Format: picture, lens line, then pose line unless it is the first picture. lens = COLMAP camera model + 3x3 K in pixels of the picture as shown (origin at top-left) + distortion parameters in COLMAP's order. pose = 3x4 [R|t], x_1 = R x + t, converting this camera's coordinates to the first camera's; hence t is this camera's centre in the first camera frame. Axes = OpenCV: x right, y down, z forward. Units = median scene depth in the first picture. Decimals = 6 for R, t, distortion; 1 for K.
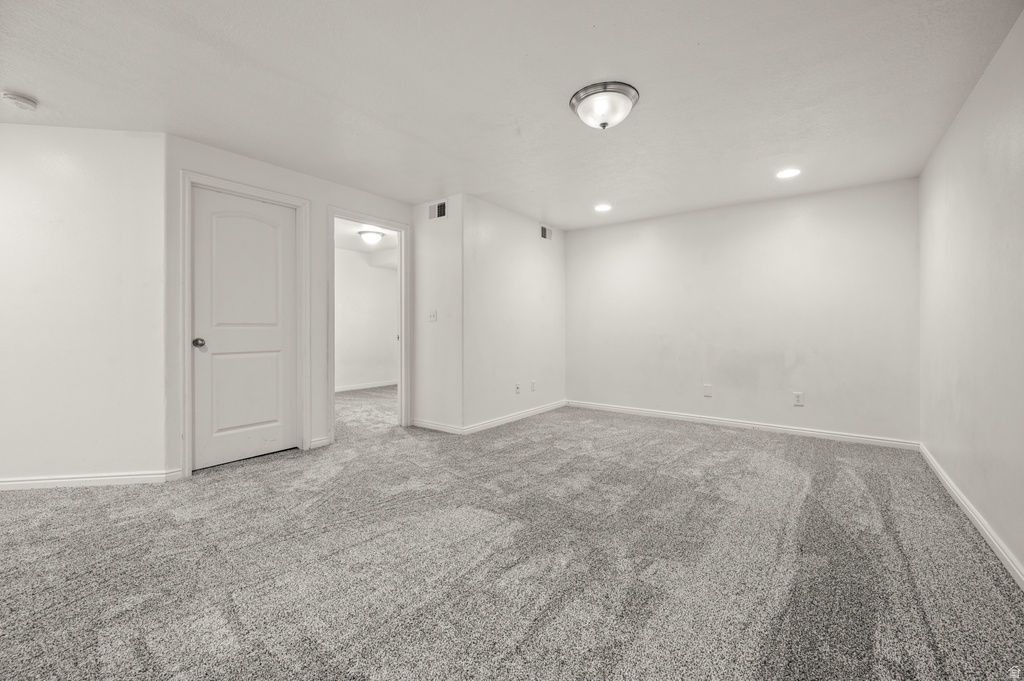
lens RADIAL K [[417.3, 0, 516.9], [0, 417.3, 338.2], [0, 0, 1]] dist [-0.001745, 0.000336]
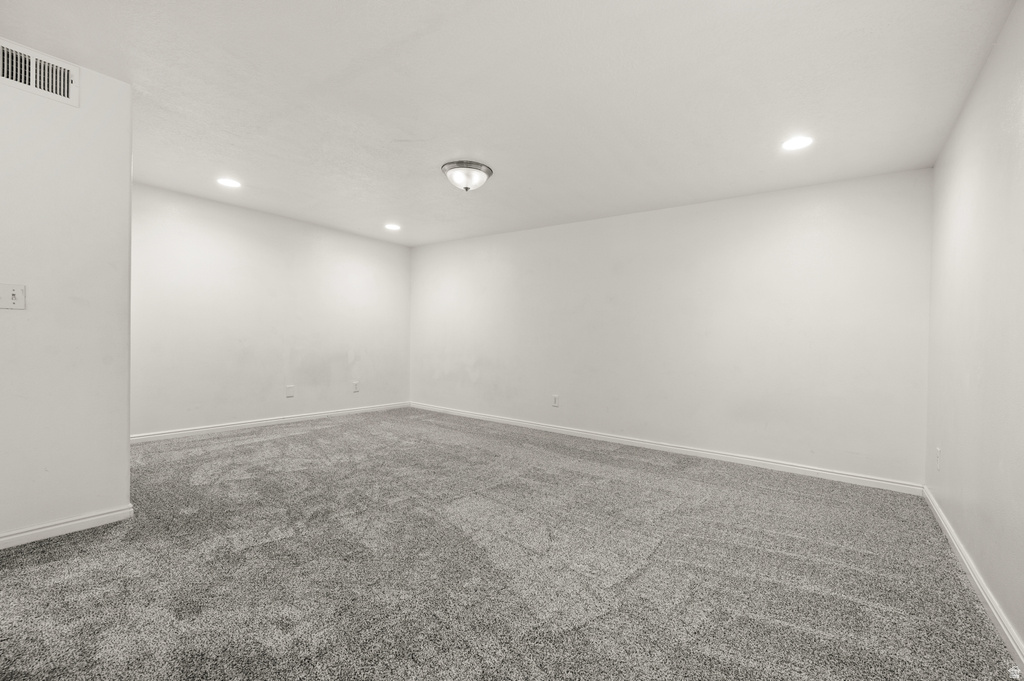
lens RADIAL K [[417.3, 0, 516.9], [0, 417.3, 340.9], [0, 0, 1]] dist [-0.001745, 0.000336]
pose [[0.017972, -0.004576, 0.999828, -0.925629], [-0.006057, 0.999971, 0.004685, -0.015552], [-0.999820, -0.006140, 0.017944, 0.639840]]
